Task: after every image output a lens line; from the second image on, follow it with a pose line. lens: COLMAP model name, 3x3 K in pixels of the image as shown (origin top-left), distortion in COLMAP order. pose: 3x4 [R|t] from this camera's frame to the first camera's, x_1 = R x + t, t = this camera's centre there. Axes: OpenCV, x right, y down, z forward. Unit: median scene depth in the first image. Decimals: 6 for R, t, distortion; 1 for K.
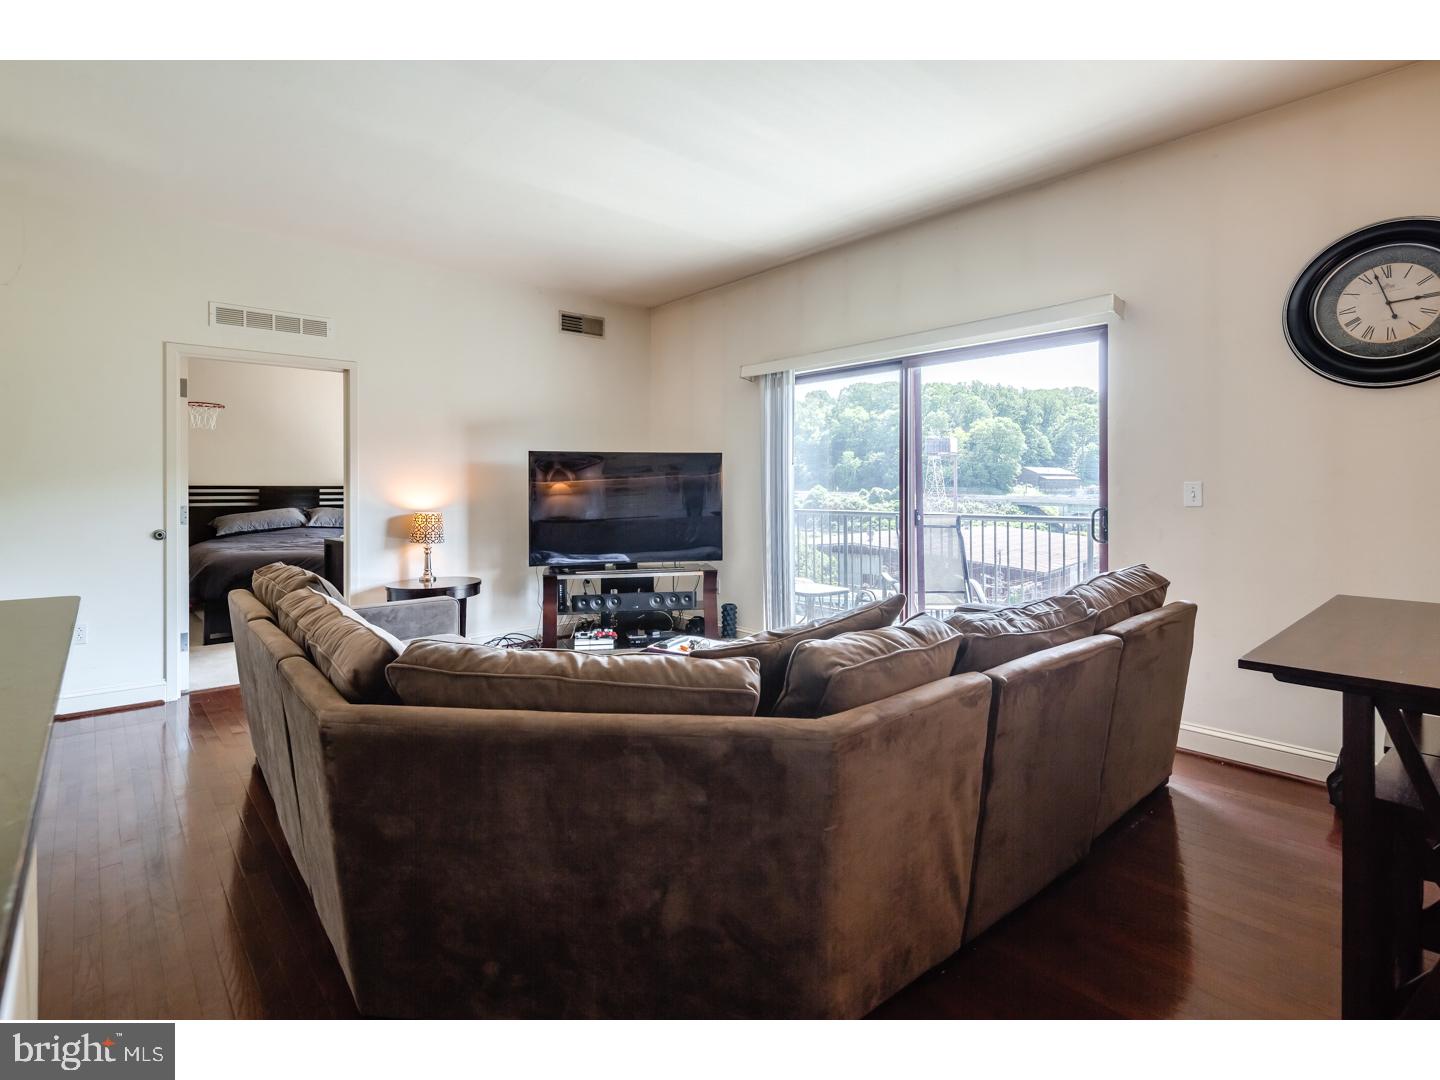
lens RADIAL K [[704.9, 0, 715.8], [0, 704.9, 489.4], [0, 0, 1]] dist [0.002440, -0.000144]
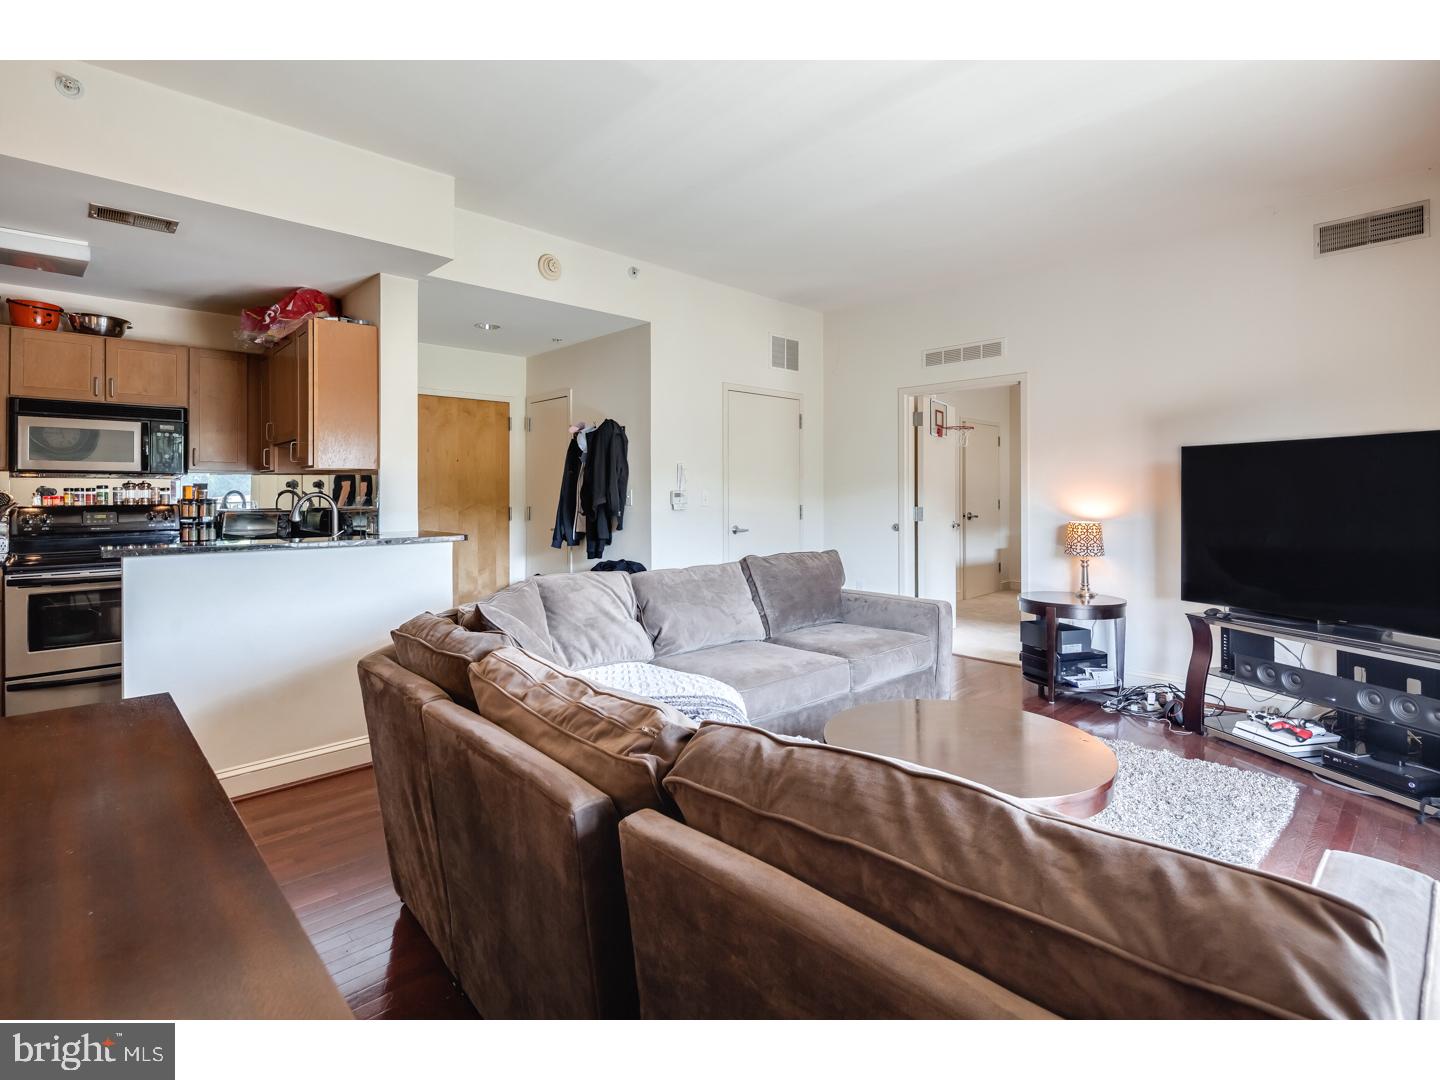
lens RADIAL K [[704.9, 0, 715.8], [0, 704.9, 489.4], [0, 0, 1]] dist [0.002440, -0.000144]
pose [[0.027150, -0.000261, -0.999631, 0.526952], [-0.001574, 0.999999, -0.000303, -0.008342], [0.999630, 0.001582, 0.027150, 0.532978]]
